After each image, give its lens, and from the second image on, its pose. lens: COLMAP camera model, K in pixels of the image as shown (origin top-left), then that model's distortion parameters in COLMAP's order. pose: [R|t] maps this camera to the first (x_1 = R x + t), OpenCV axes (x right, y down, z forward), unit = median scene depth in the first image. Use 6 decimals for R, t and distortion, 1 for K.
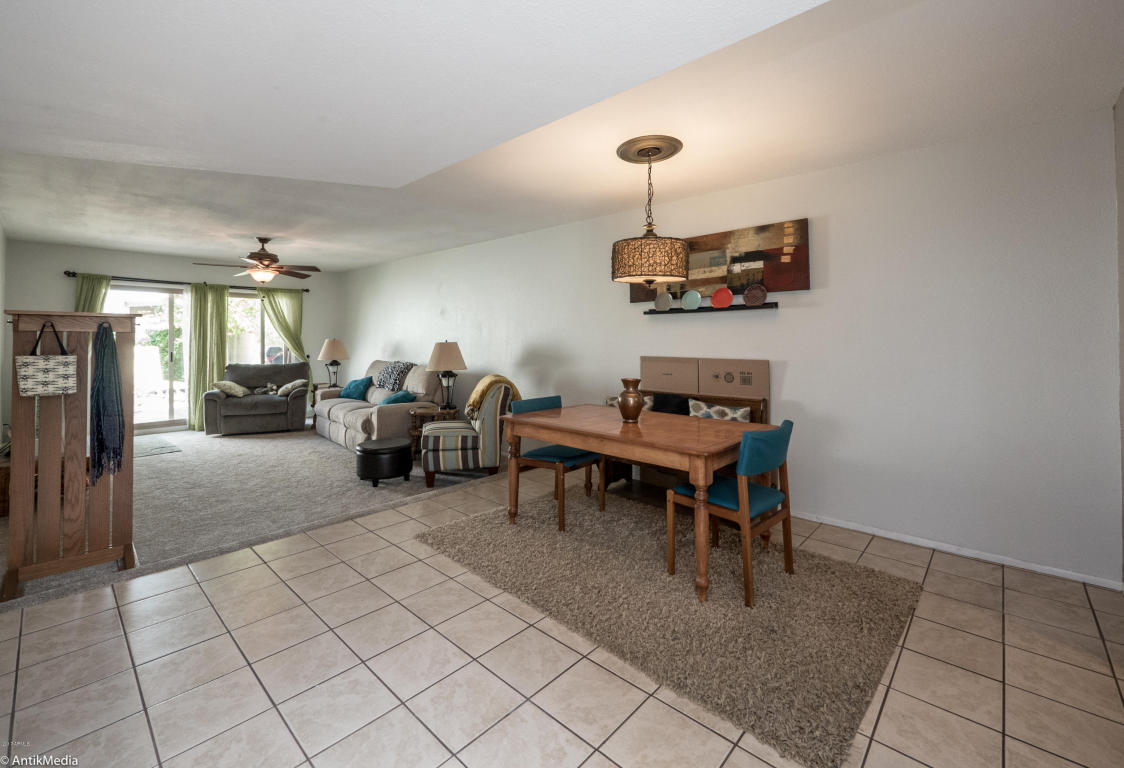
lens RADIAL K [[476.1, 0, 559.8], [0, 476.1, 338.1], [0, 0, 1]] dist [-0.000916, -0.000059]
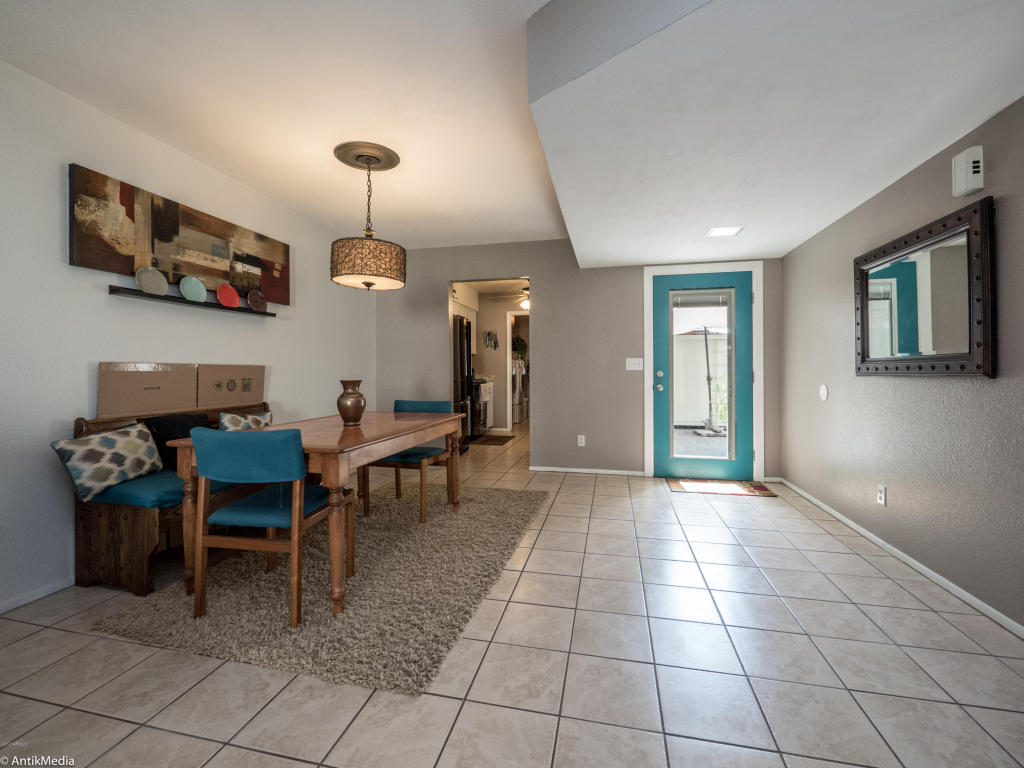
lens RADIAL K [[434.4, 0, 513.0], [0, 434.4, 374.7], [0, 0, 1]] dist [-0.004872, -0.000898]
pose [[-0.501580, -0.002170, 0.865109, -0.640004], [0.001433, 0.999993, 0.003339, 0.062272], [-0.865110, 0.002915, -0.501574, 0.970194]]
